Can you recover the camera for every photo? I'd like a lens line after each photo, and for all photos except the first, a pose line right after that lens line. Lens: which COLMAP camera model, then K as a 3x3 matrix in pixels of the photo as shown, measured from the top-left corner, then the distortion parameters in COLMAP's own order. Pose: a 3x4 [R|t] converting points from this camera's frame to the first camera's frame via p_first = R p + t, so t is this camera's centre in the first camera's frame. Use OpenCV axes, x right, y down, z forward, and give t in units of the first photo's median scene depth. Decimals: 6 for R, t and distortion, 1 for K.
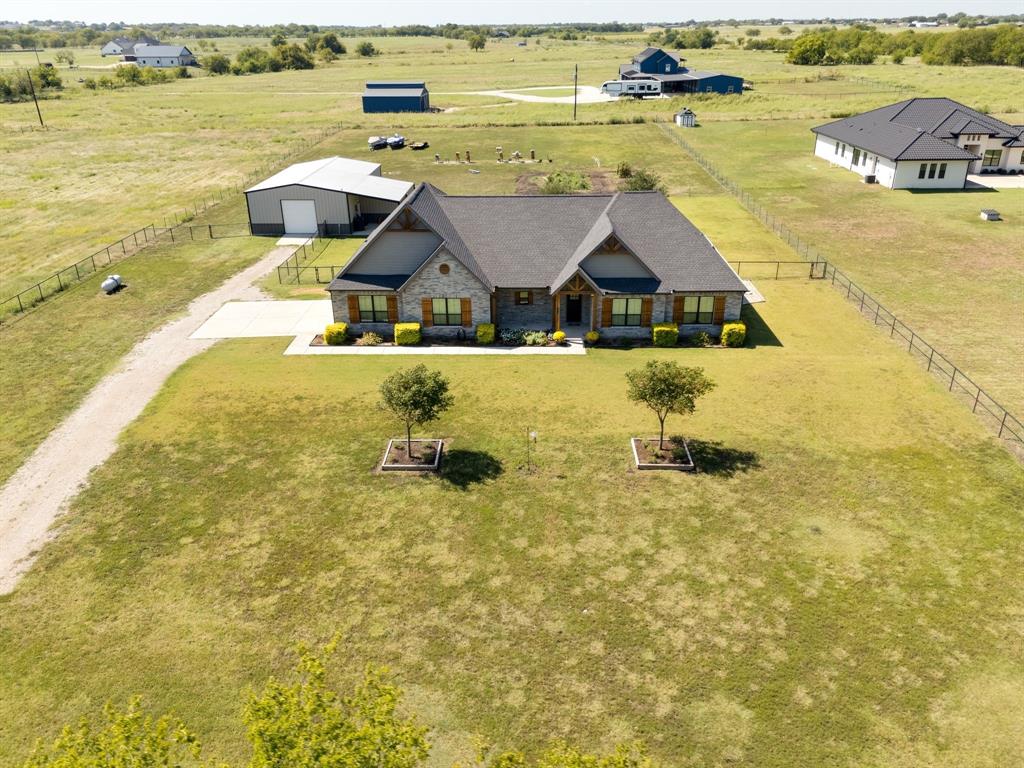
lens RADIAL K [[753.8, 0, 516.4], [0, 753.8, 379.3], [0, 0, 1]] dist [0.092040, -0.106685]
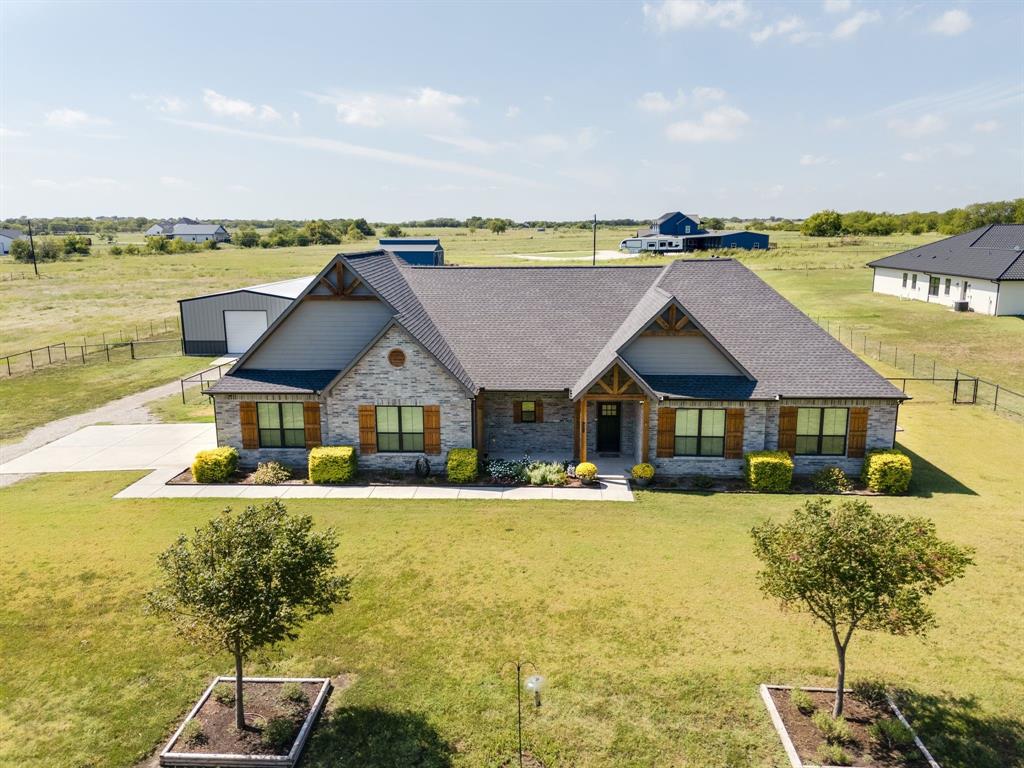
lens RADIAL K [[753.8, 0, 516.4], [0, 753.8, 379.3], [0, 0, 1]] dist [0.092040, -0.106685]
pose [[0.999672, 0.008701, -0.024104, 0.015729], [-0.013851, 0.974819, -0.222566, 0.005180], [0.021561, 0.222827, 0.974620, 0.406790]]
